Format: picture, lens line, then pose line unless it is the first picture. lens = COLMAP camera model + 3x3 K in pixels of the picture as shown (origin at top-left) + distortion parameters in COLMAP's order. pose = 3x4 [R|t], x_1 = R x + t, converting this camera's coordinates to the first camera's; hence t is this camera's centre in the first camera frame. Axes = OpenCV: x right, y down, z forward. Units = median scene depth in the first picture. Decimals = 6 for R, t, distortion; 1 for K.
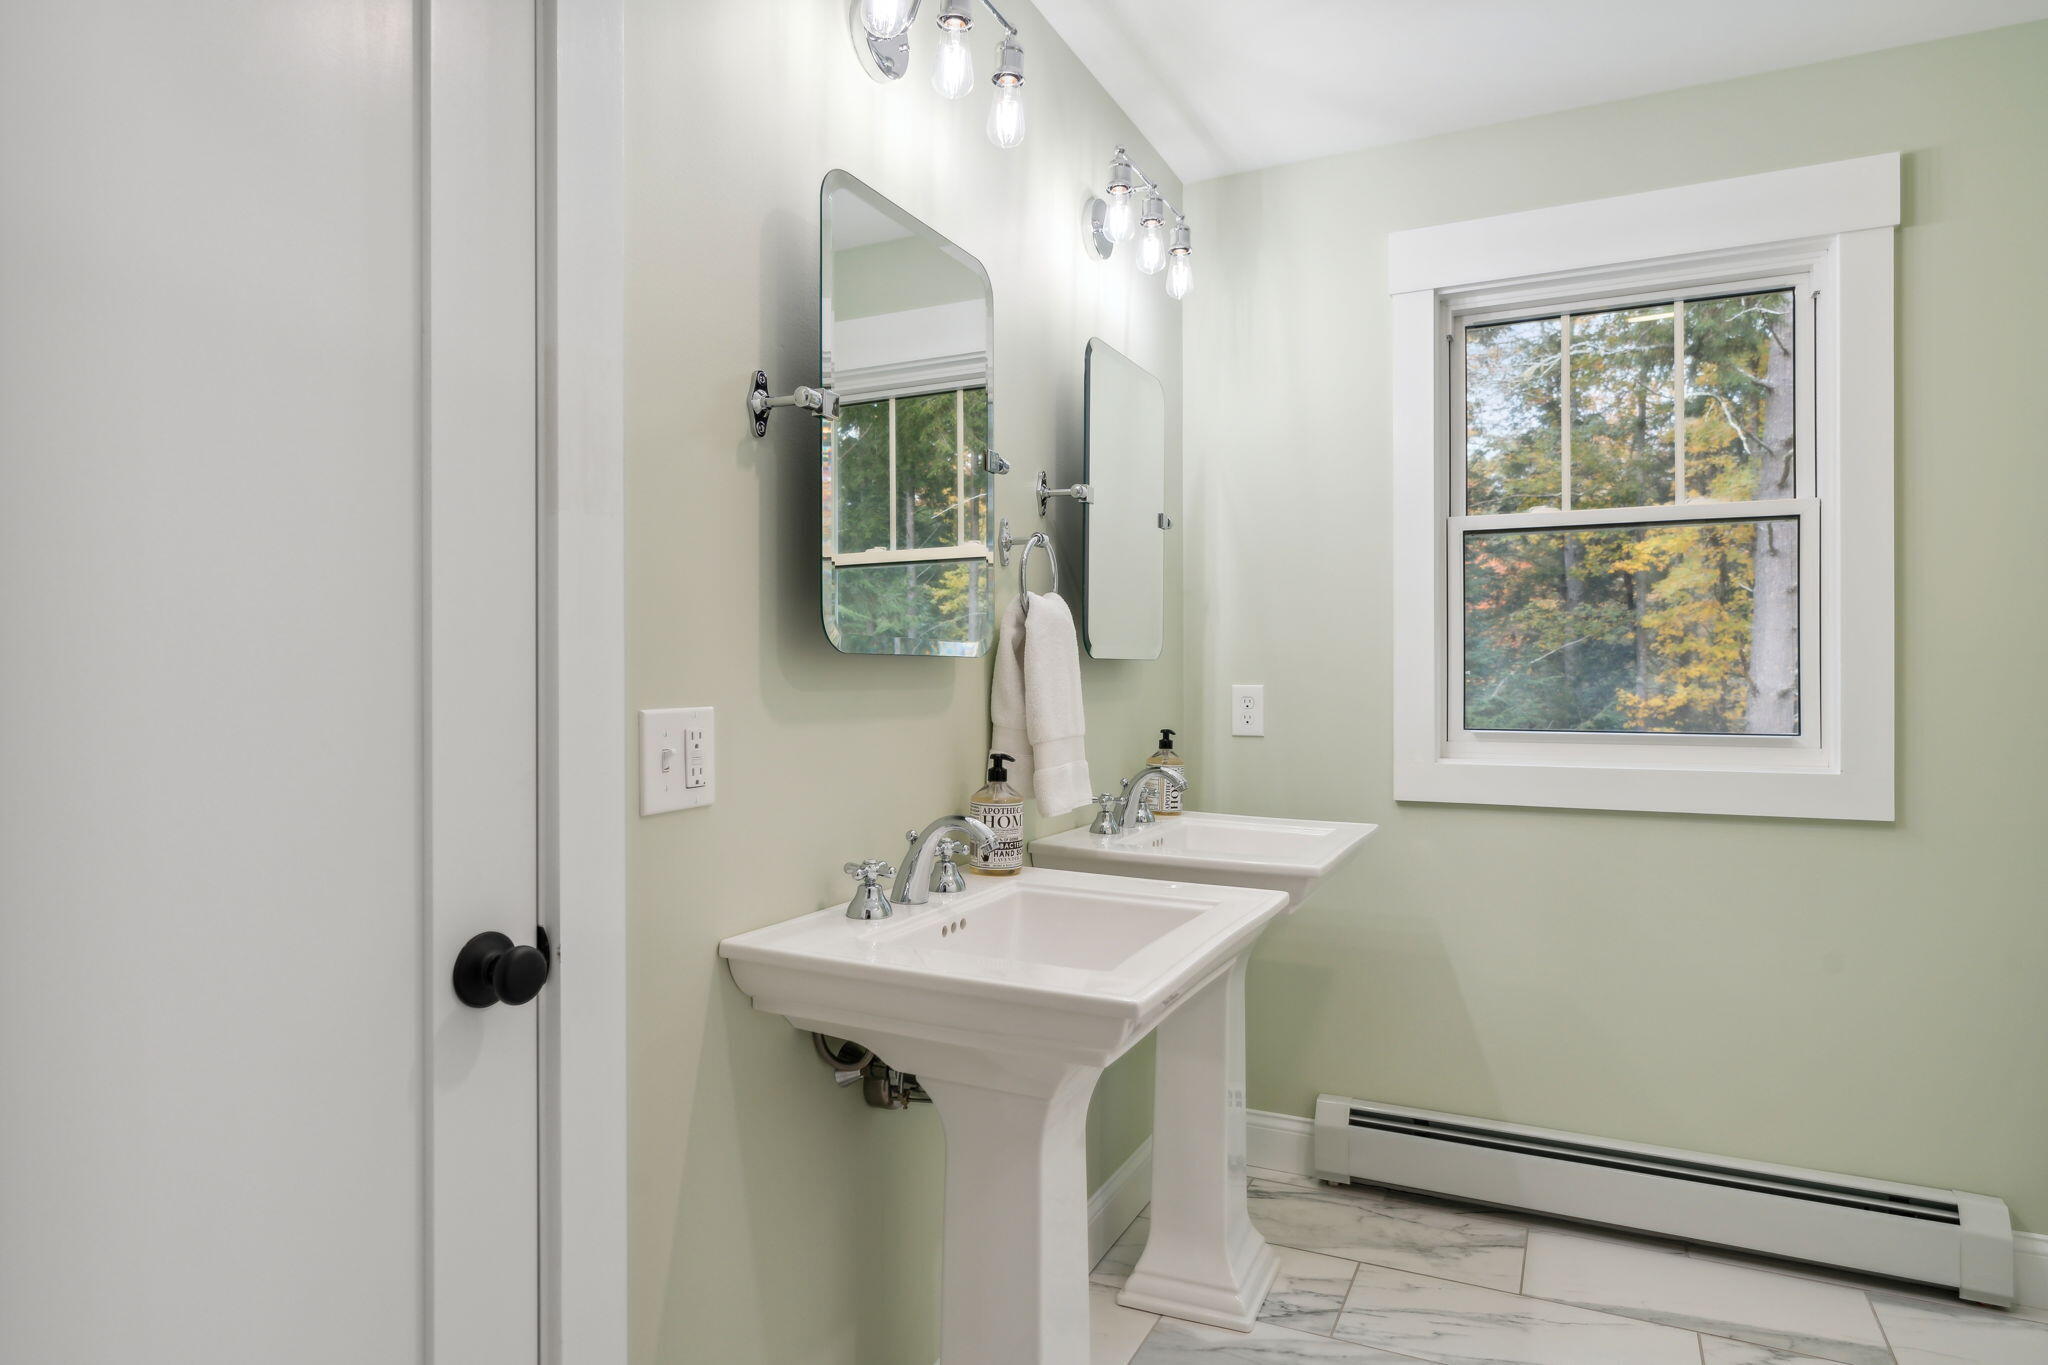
lens RADIAL K [[1168.0, 0, 1024.0], [0, 1168.0, 682.5], [0, 0, 1]] dist [-0.002685, -0.001487]
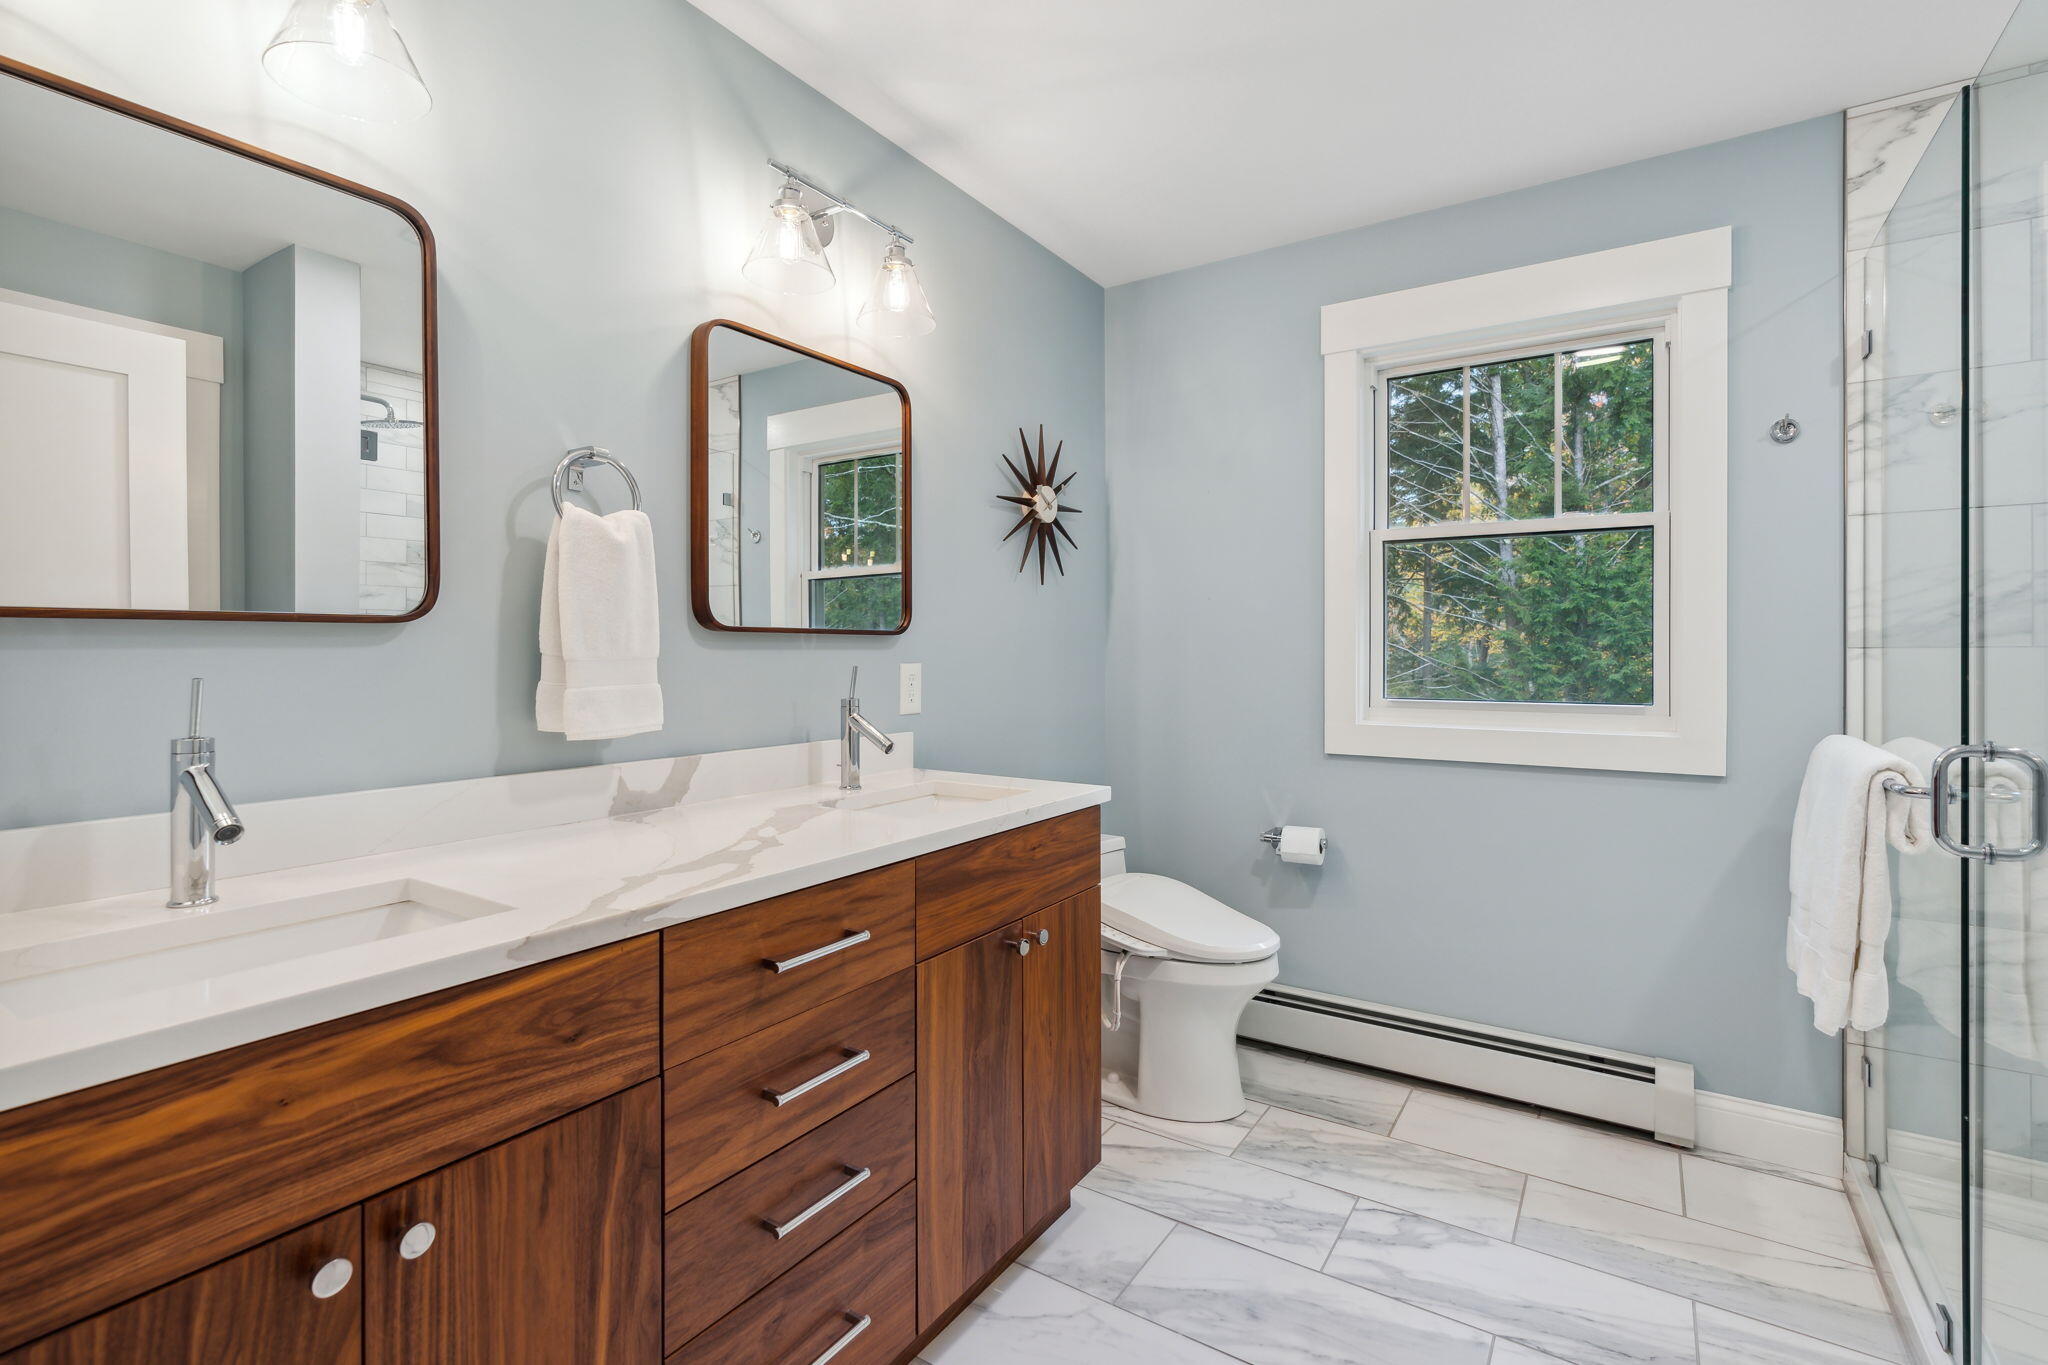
lens RADIAL K [[965.6, 0, 1024.0], [0, 965.6, 682.5], [0, 0, 1]] dist [0.000043, -0.000002]
pose [[0.990585, 0.005843, -0.136772, 0.233396], [-0.002215, 0.999642, 0.026665, -0.008953], [0.136879, -0.026111, 0.990244, -0.144092]]
